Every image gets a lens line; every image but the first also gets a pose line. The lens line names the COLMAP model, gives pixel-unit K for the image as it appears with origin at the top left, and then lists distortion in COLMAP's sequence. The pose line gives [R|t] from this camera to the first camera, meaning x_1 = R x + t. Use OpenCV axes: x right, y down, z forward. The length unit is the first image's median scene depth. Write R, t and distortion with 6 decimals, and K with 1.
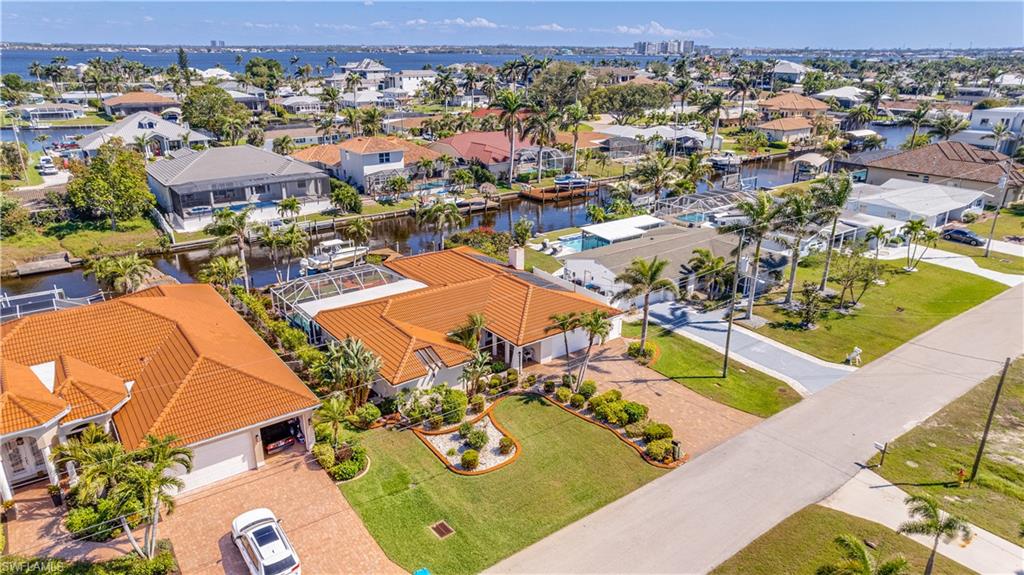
lens RADIAL K [[679.8, 0, 505.7], [0, 679.8, 286.6], [0, 0, 1]] dist [-0.045474, 0.079808]
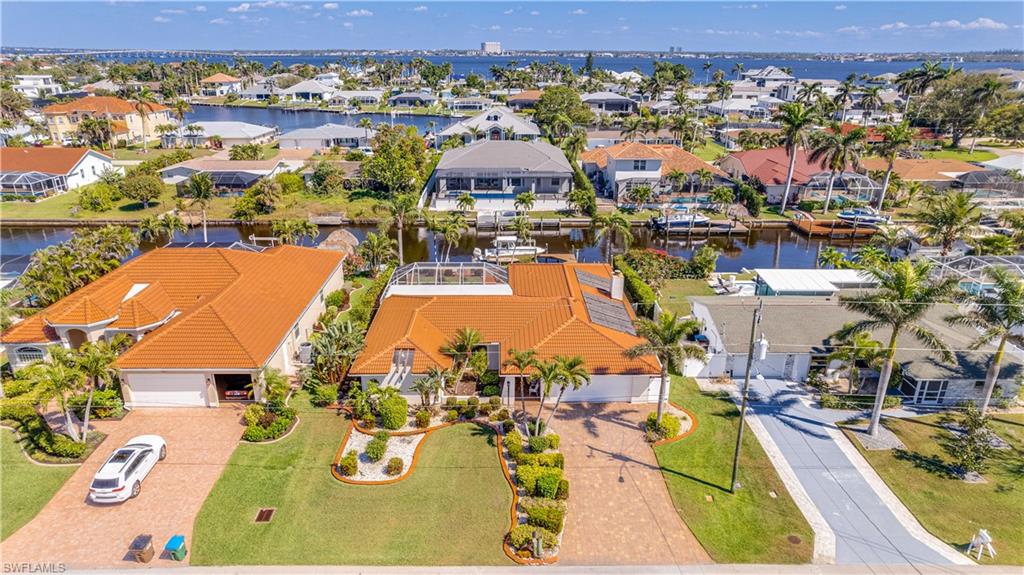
lens RADIAL K [[679.8, 0, 505.7], [0, 679.8, 286.6], [0, 0, 1]] dist [-0.045474, 0.079808]
pose [[0.806870, 0.198563, -0.556358, 0.262959], [-0.203747, 0.977566, 0.053404, -0.039188], [0.554481, 0.070266, 0.829225, 0.130325]]
